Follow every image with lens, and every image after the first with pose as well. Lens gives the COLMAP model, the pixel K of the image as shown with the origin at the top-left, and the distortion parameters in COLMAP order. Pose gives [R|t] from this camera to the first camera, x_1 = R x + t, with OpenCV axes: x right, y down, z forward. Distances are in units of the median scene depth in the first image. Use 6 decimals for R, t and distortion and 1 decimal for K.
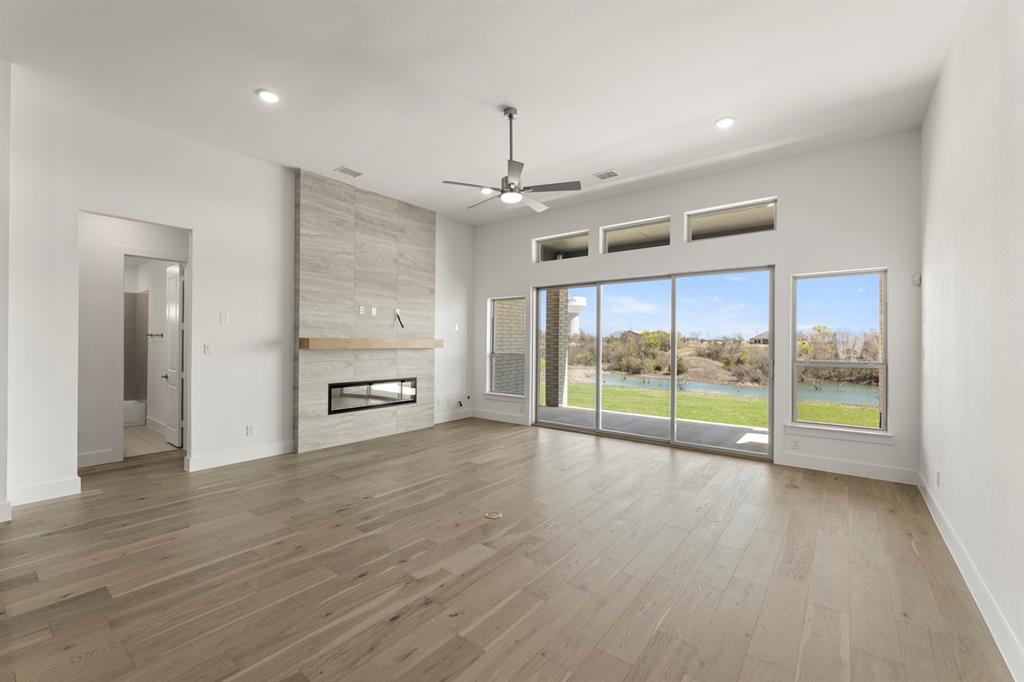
lens RADIAL K [[412.0, 0, 512.0], [0, 412.0, 341.0], [0, 0, 1]] dist [0.006851, -0.000073]
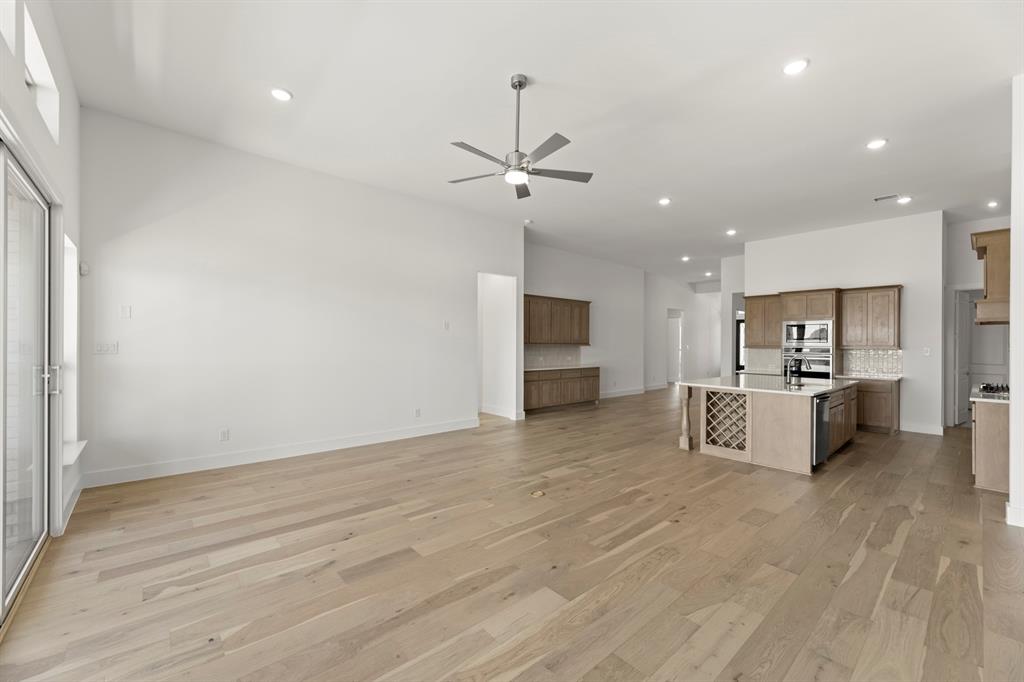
lens RADIAL K [[389.0, 0, 512.0], [0, 389.0, 341.0], [0, 0, 1]] dist [-0.001201, -0.000018]
pose [[-0.981097, -0.013534, 0.193043, -0.103711], [-0.015614, 0.999835, -0.009255, 0.005026], [-0.192886, -0.012094, -0.981147, 1.207074]]
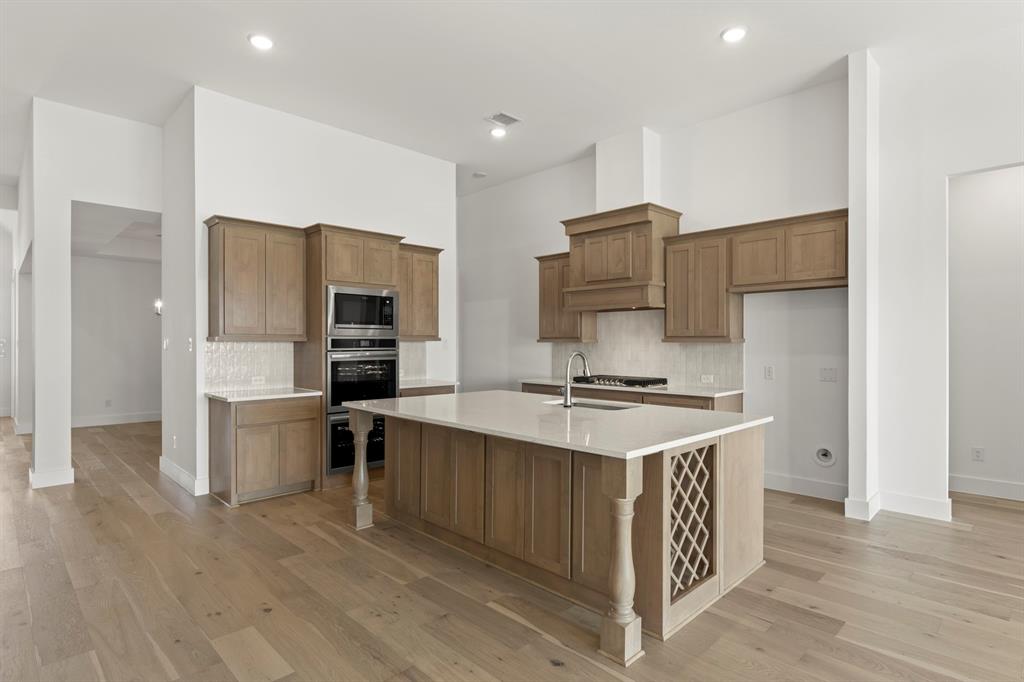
lens RADIAL K [[529.7, 0, 512.0], [0, 529.7, 341.0], [0, 0, 1]] dist [0.000238, -0.000357]
pose [[-0.115349, -0.010462, -0.993270, 0.068898], [0.002598, 0.999938, -0.010834, 0.013754], [0.993322, -0.003831, -0.115315, 0.187404]]
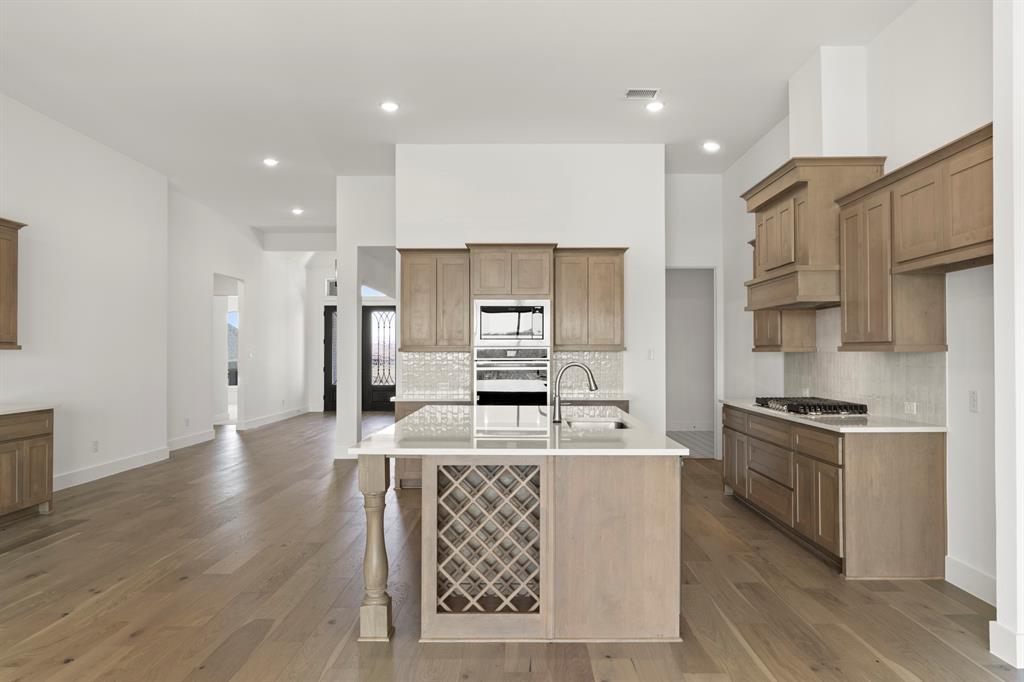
lens RADIAL K [[656.6, 0, 512.0], [0, 656.6, 341.0], [0, 0, 1]] dist [-0.004065, -0.000418]
pose [[-0.788500, -0.017954, -0.614772, -0.086474], [-0.002398, 0.999656, -0.026119, 0.015860], [0.615030, -0.019121, -0.788272, 0.730893]]
